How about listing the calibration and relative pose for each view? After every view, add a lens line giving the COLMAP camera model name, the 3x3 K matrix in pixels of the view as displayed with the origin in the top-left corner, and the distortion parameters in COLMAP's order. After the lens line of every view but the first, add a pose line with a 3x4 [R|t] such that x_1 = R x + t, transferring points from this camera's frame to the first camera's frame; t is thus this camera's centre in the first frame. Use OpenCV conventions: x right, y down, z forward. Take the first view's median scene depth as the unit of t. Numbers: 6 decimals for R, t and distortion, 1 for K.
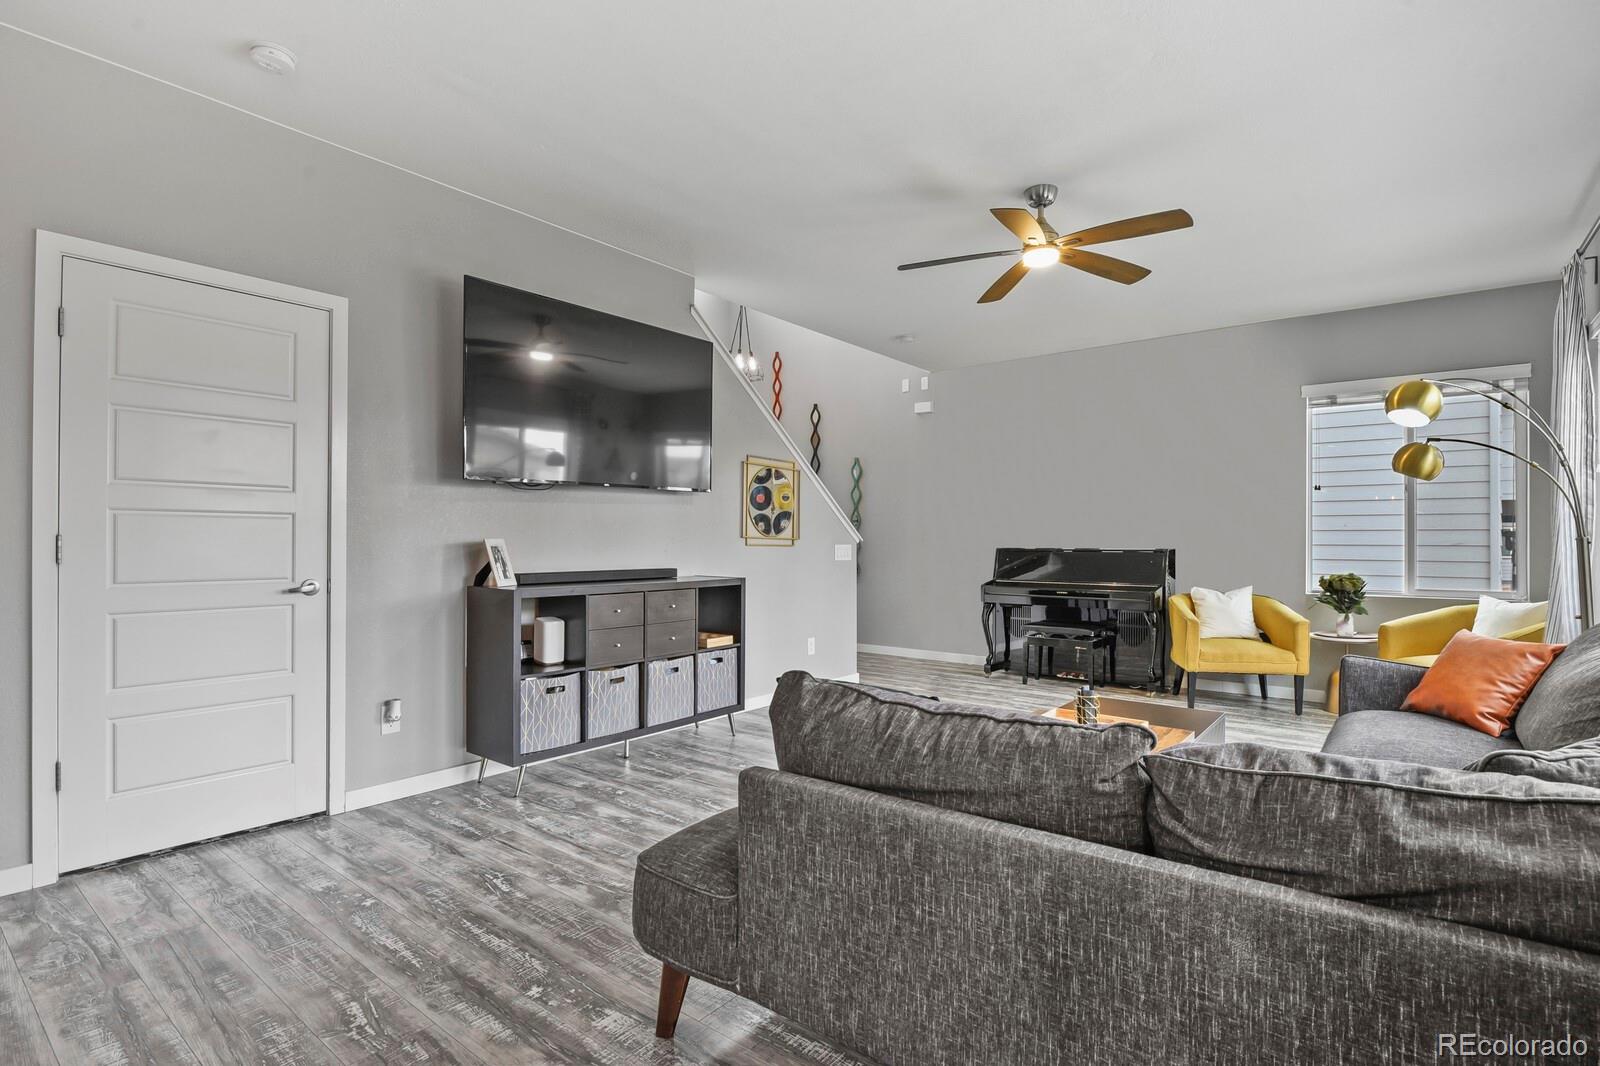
lens RADIAL K [[791.3, 0, 801.6], [0, 791.3, 539.2], [0, 0, 1]] dist [-0.014851, -0.000673]
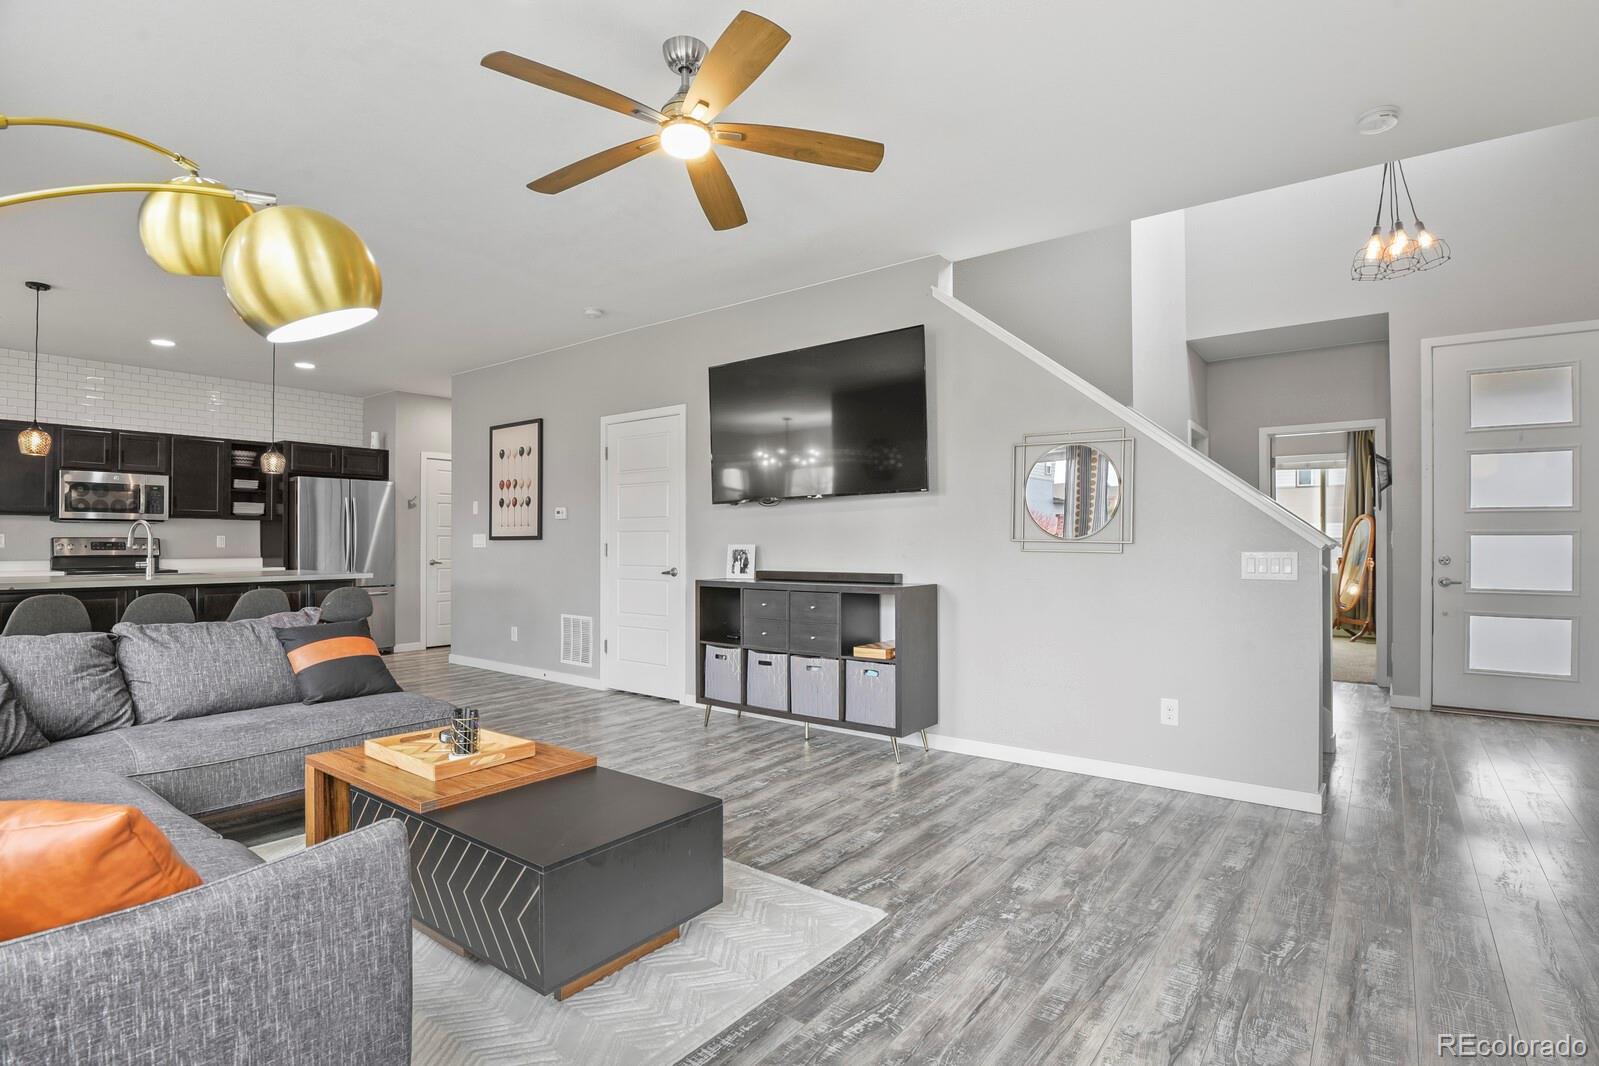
lens RADIAL K [[790.8, 0, 783.9], [0, 790.8, 538.0], [0, 0, 1]] dist [-0.014851, -0.000673]
pose [[0.002371, -0.012859, -0.999915, 0.866799], [0.000759, 0.999917, -0.012857, 0.005212], [0.999997, -0.000728, 0.002381, 0.928344]]
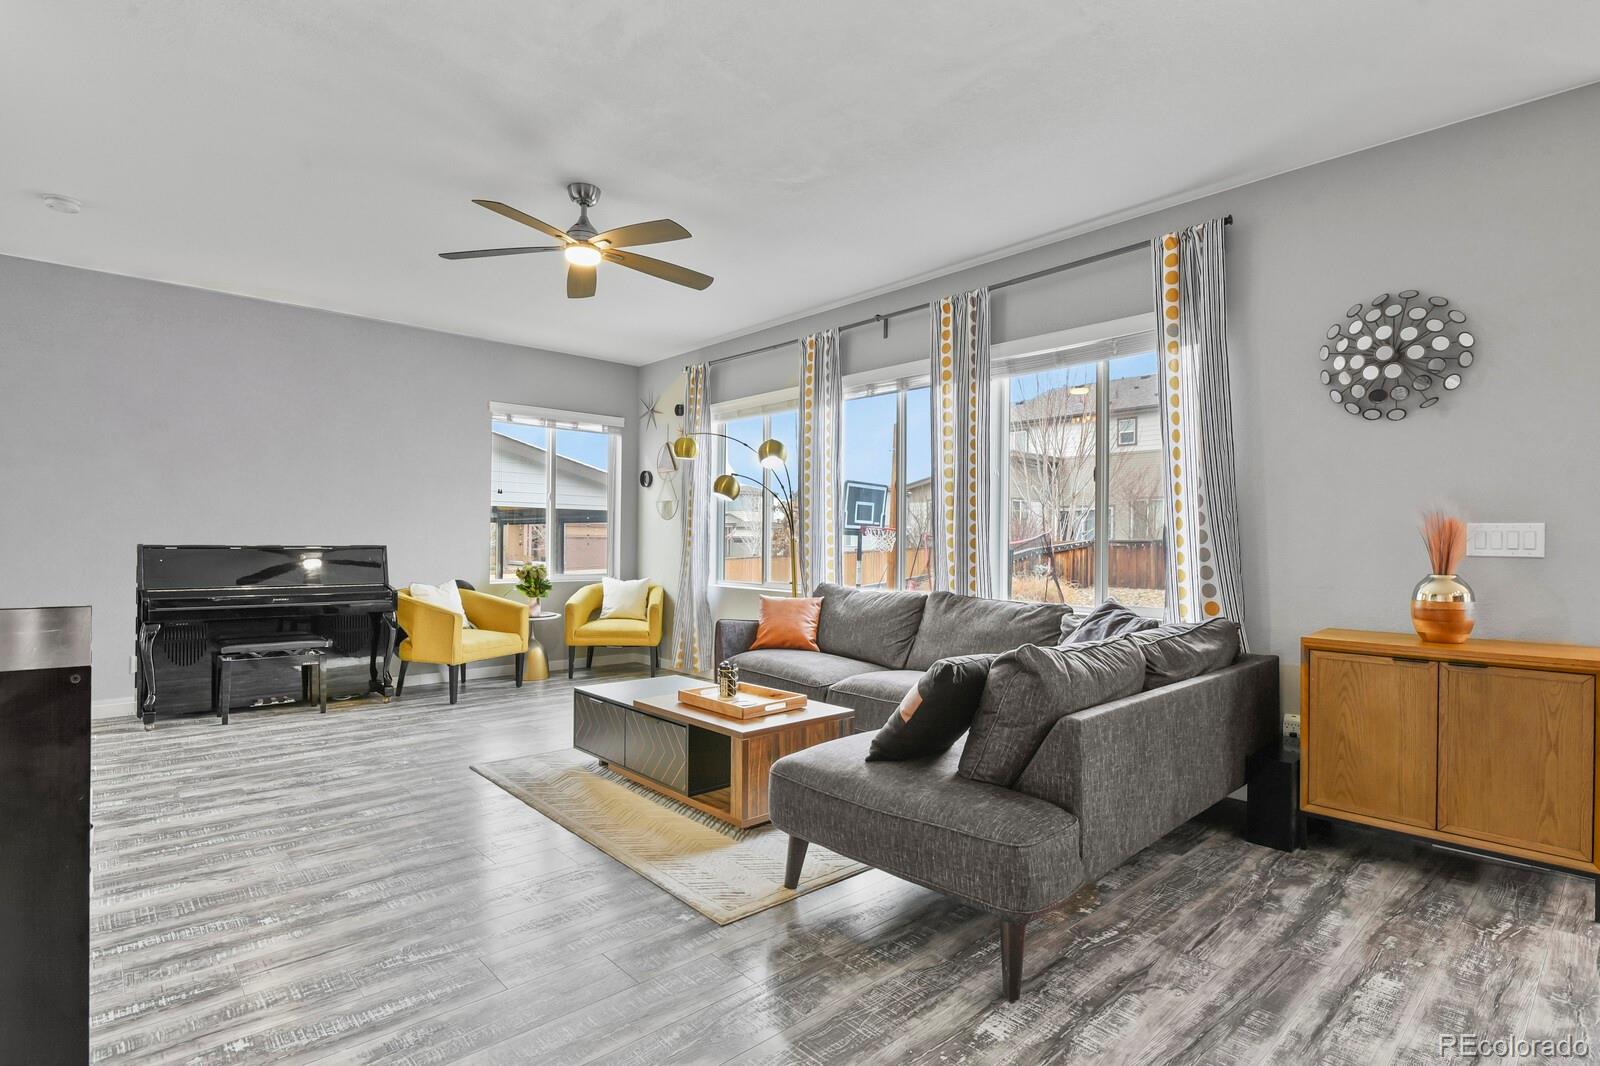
lens RADIAL K [[791.3, 0, 802.8], [0, 791.3, 535.2], [0, 0, 1]] dist [-0.014851, -0.000673]
pose [[0.154098, 0.007862, 0.988024, -0.548344], [-0.010619, 0.999924, -0.006301, 0.001026], [-0.987998, -0.009521, 0.154170, 0.484336]]
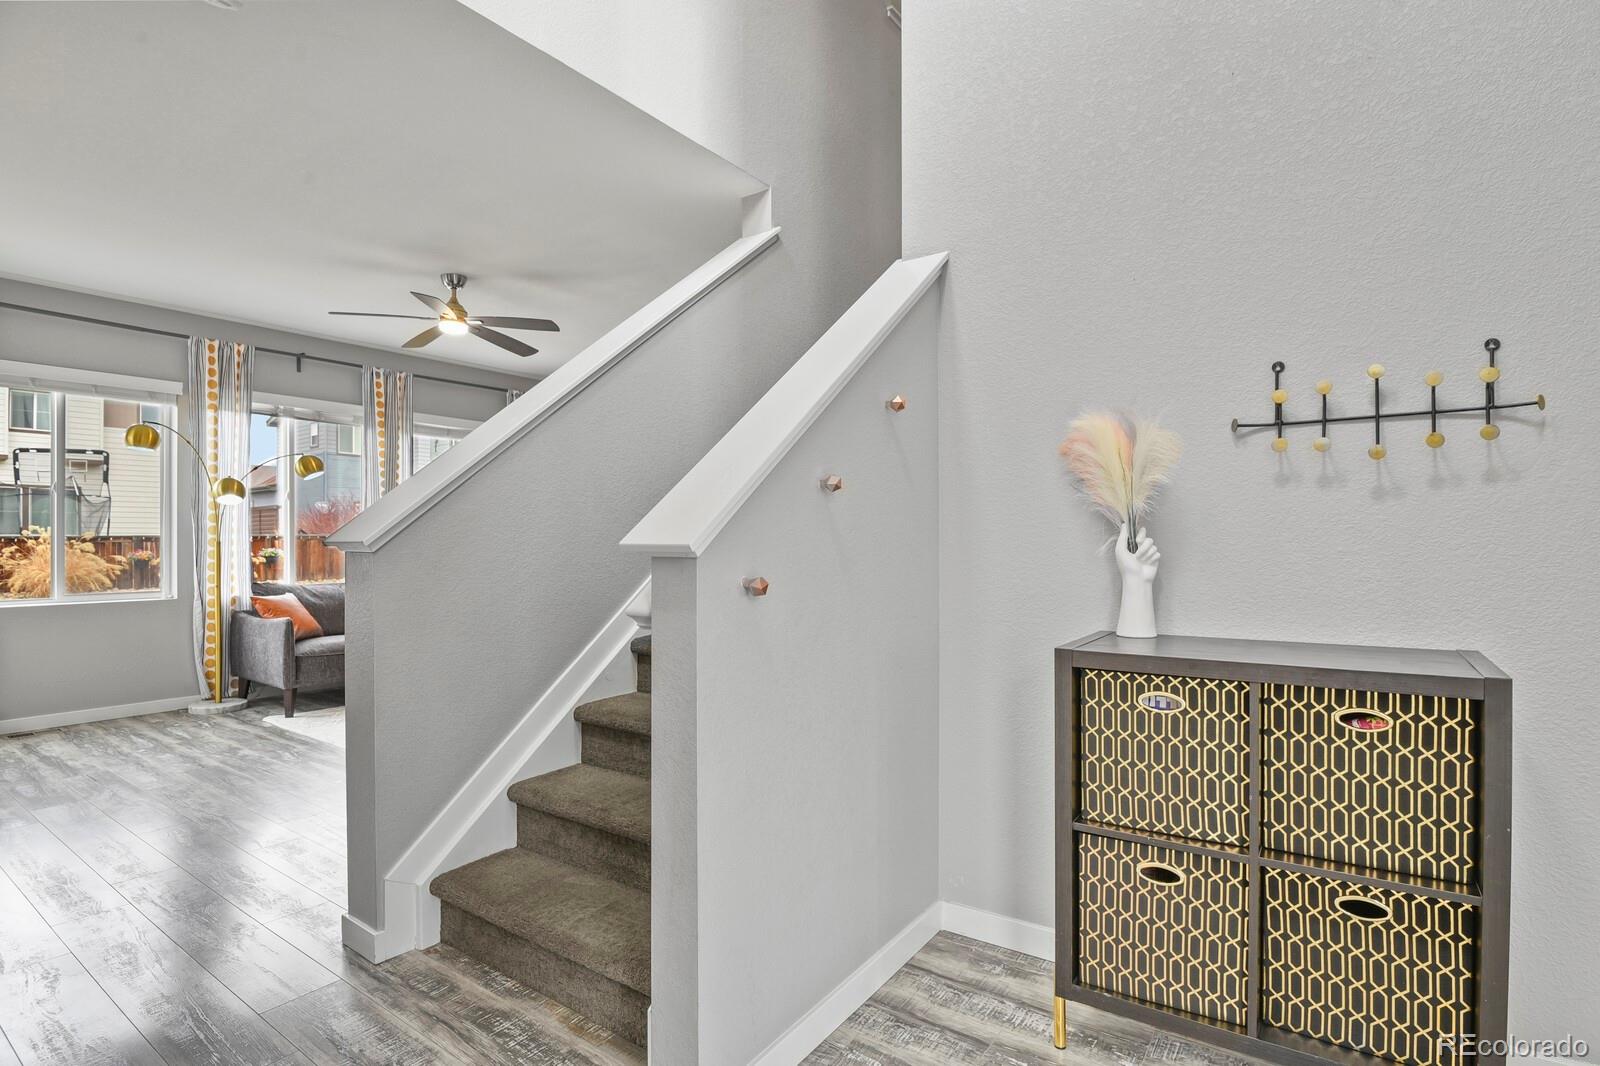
lens RADIAL K [[791.3, 0, 806.0], [0, 791.3, 536.2], [0, 0, 1]] dist [-0.014851, -0.000673]
pose [[-0.998750, -0.002458, -0.049919, -0.184884], [-0.002021, 0.999959, -0.008807, -0.001575], [0.049938, -0.008695, -0.998714, 2.008879]]
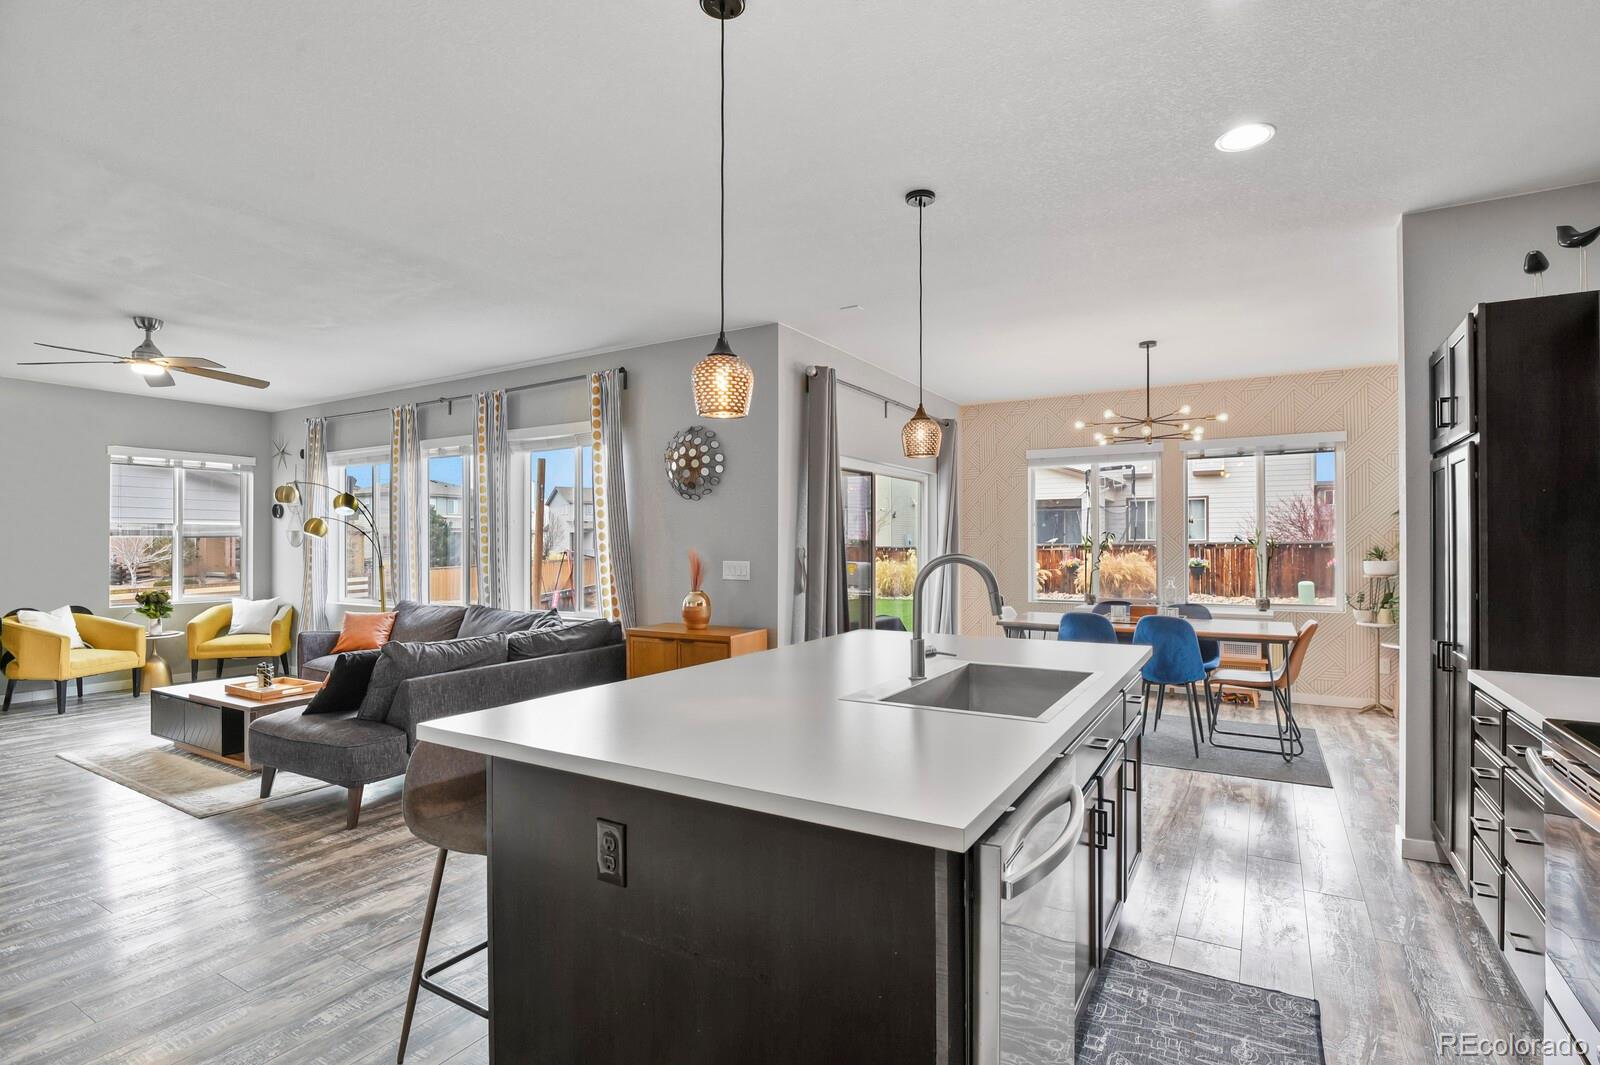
lens RADIAL K [[791.3, 0, 820.6], [0, 791.3, 532.4], [0, 0, 1]] dist [-0.014851, -0.000673]
pose [[-0.138422, 0.010089, 0.990322, -1.017271], [0.000770, 0.999949, -0.010080, -0.052582], [-0.990373, -0.000633, -0.138422, 0.031420]]
